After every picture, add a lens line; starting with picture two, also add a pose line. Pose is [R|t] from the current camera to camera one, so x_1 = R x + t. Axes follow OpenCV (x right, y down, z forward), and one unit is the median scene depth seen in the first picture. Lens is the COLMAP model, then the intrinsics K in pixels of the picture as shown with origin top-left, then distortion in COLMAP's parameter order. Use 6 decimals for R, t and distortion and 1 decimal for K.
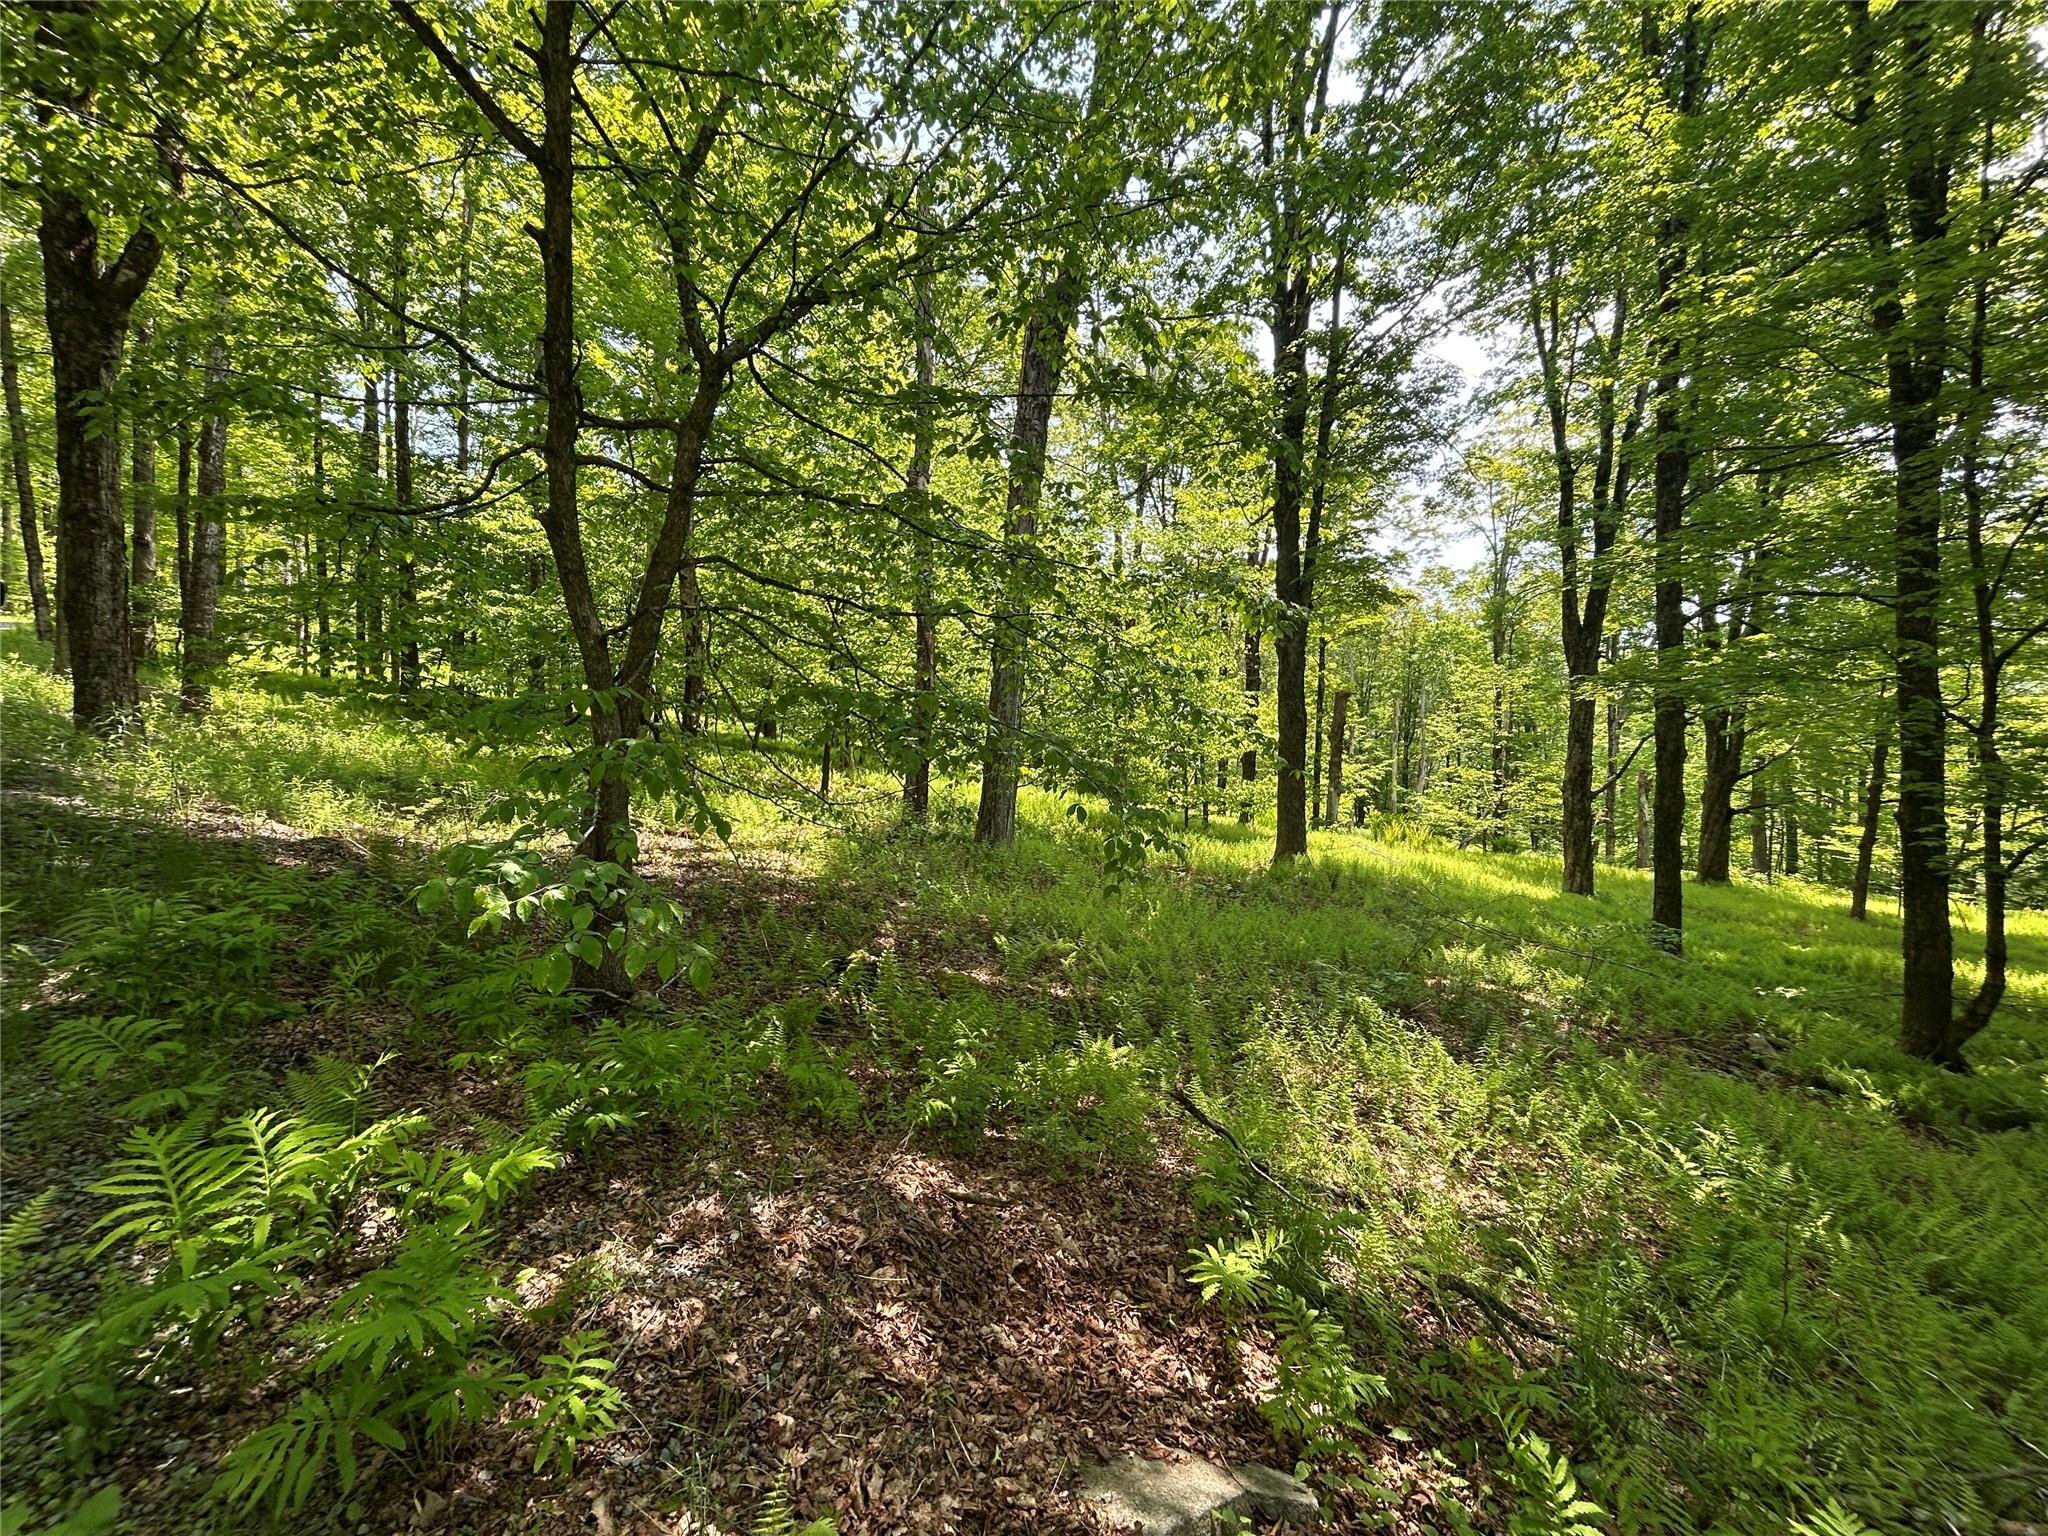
lens RADIAL K [[832.9, 0, 1024.0], [0, 832.9, 768.0], [0, 0, 1]] dist [0.001010, 0.000600]
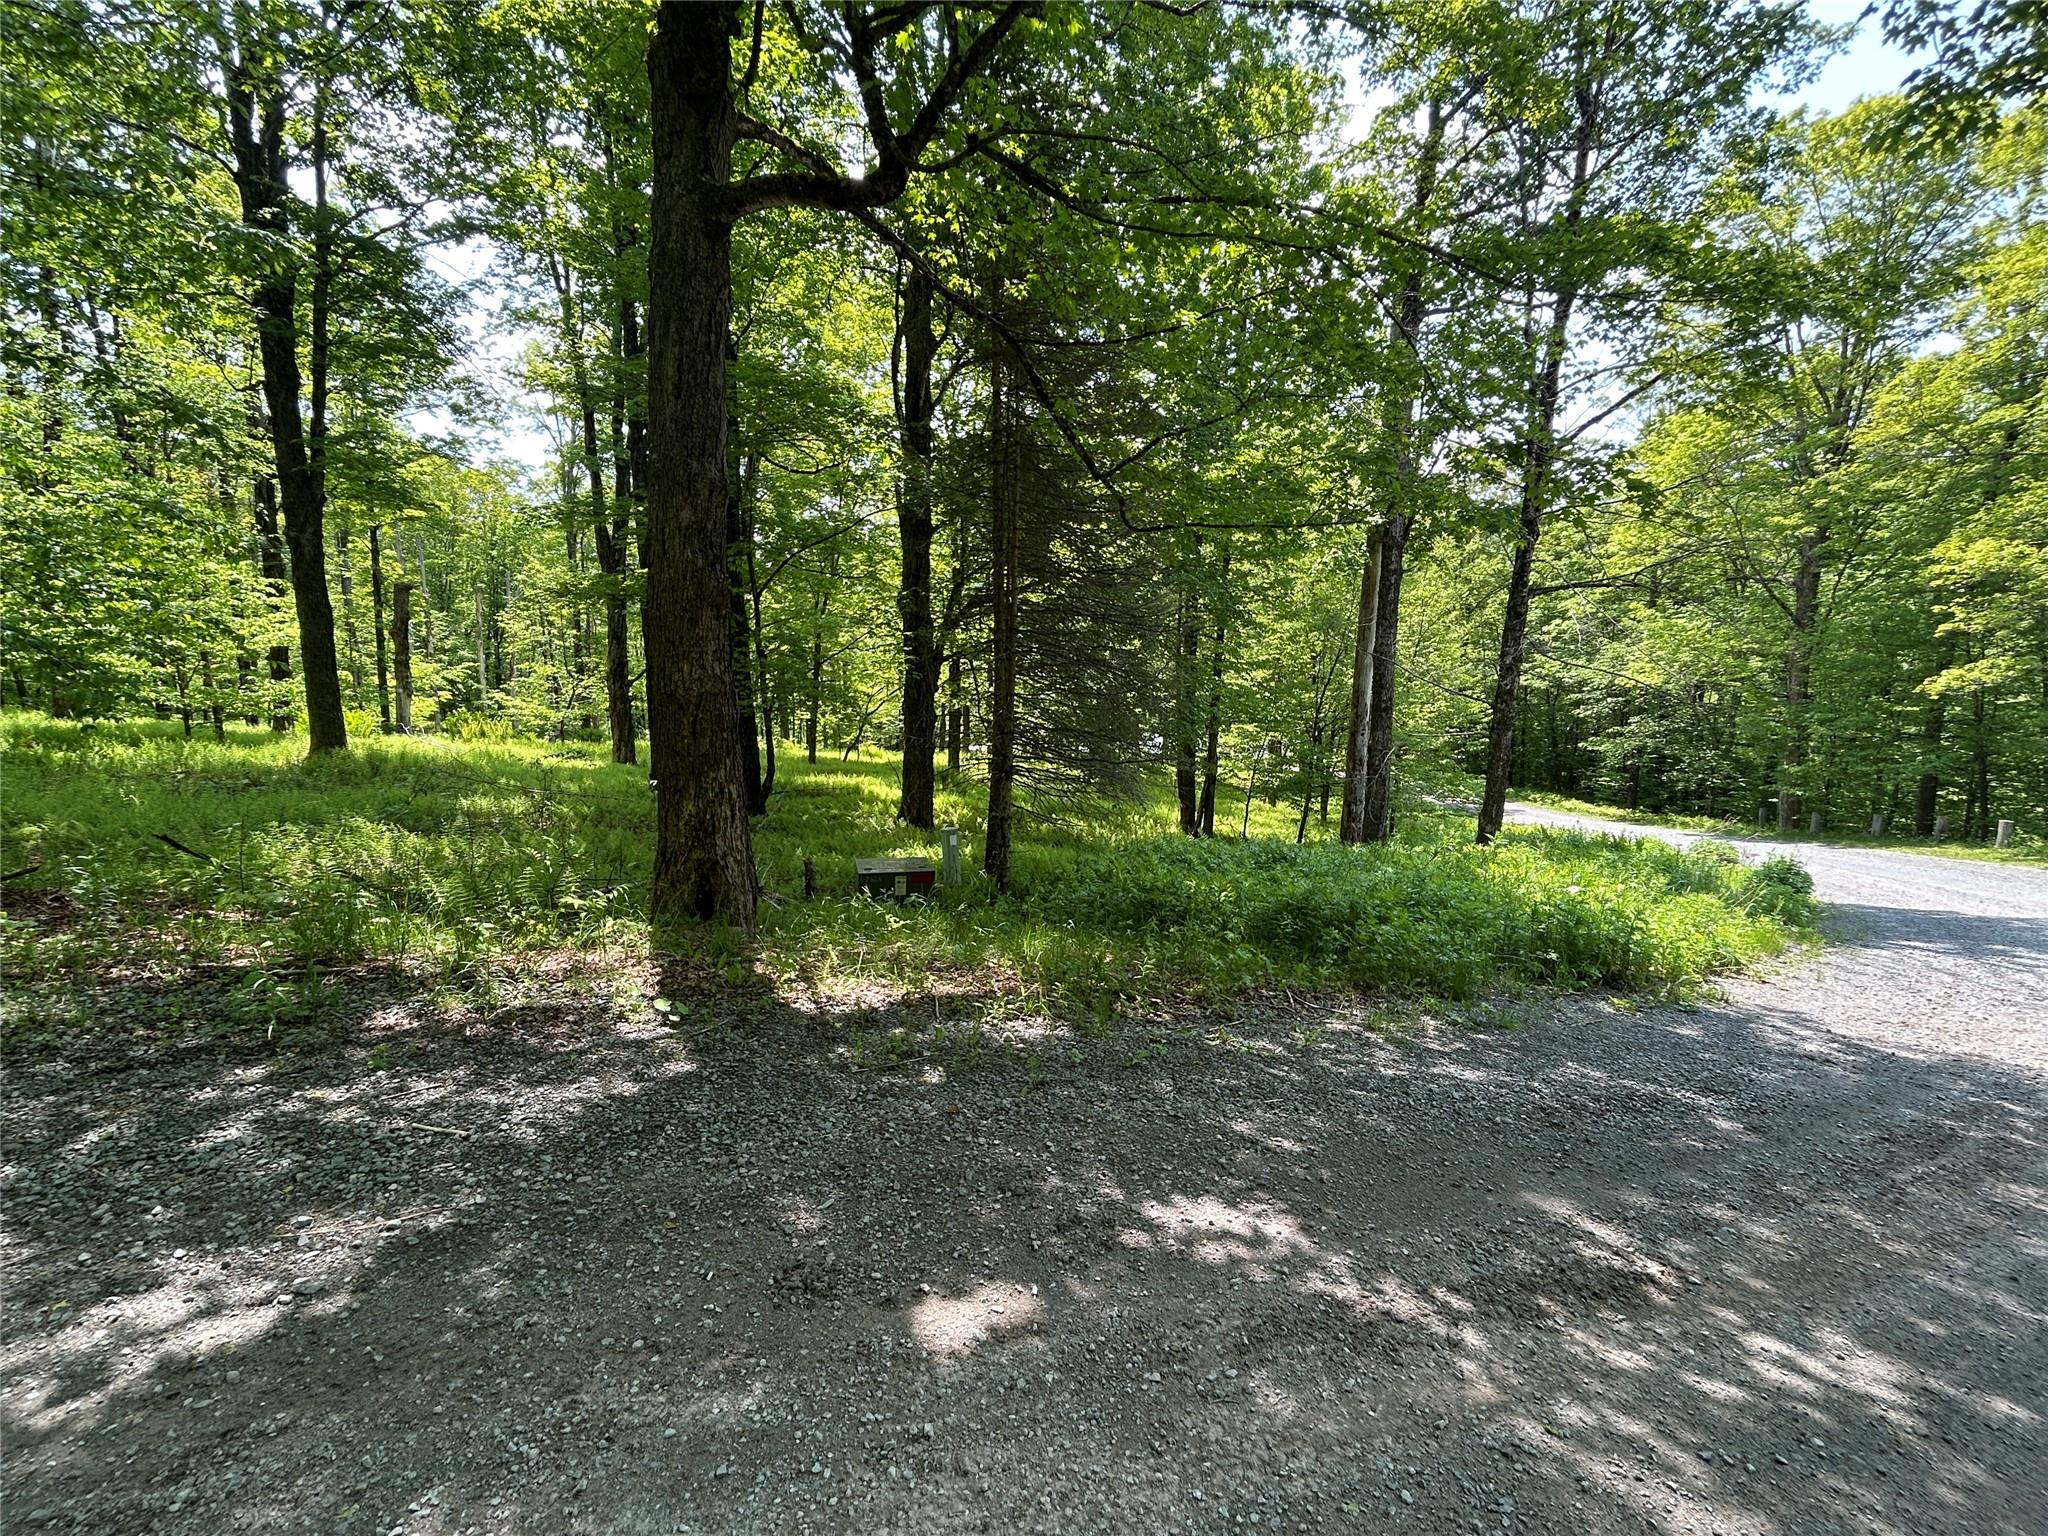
lens RADIAL K [[832.9, 0, 1024.0], [0, 832.9, 768.0], [0, 0, 1]] dist [0.001010, 0.000600]
pose [[0.558214, -0.109831, 0.822395, -0.031441], [0.012762, 0.992219, 0.123849, 0.011149], [-0.829599, -0.058639, 0.555273, -0.197016]]
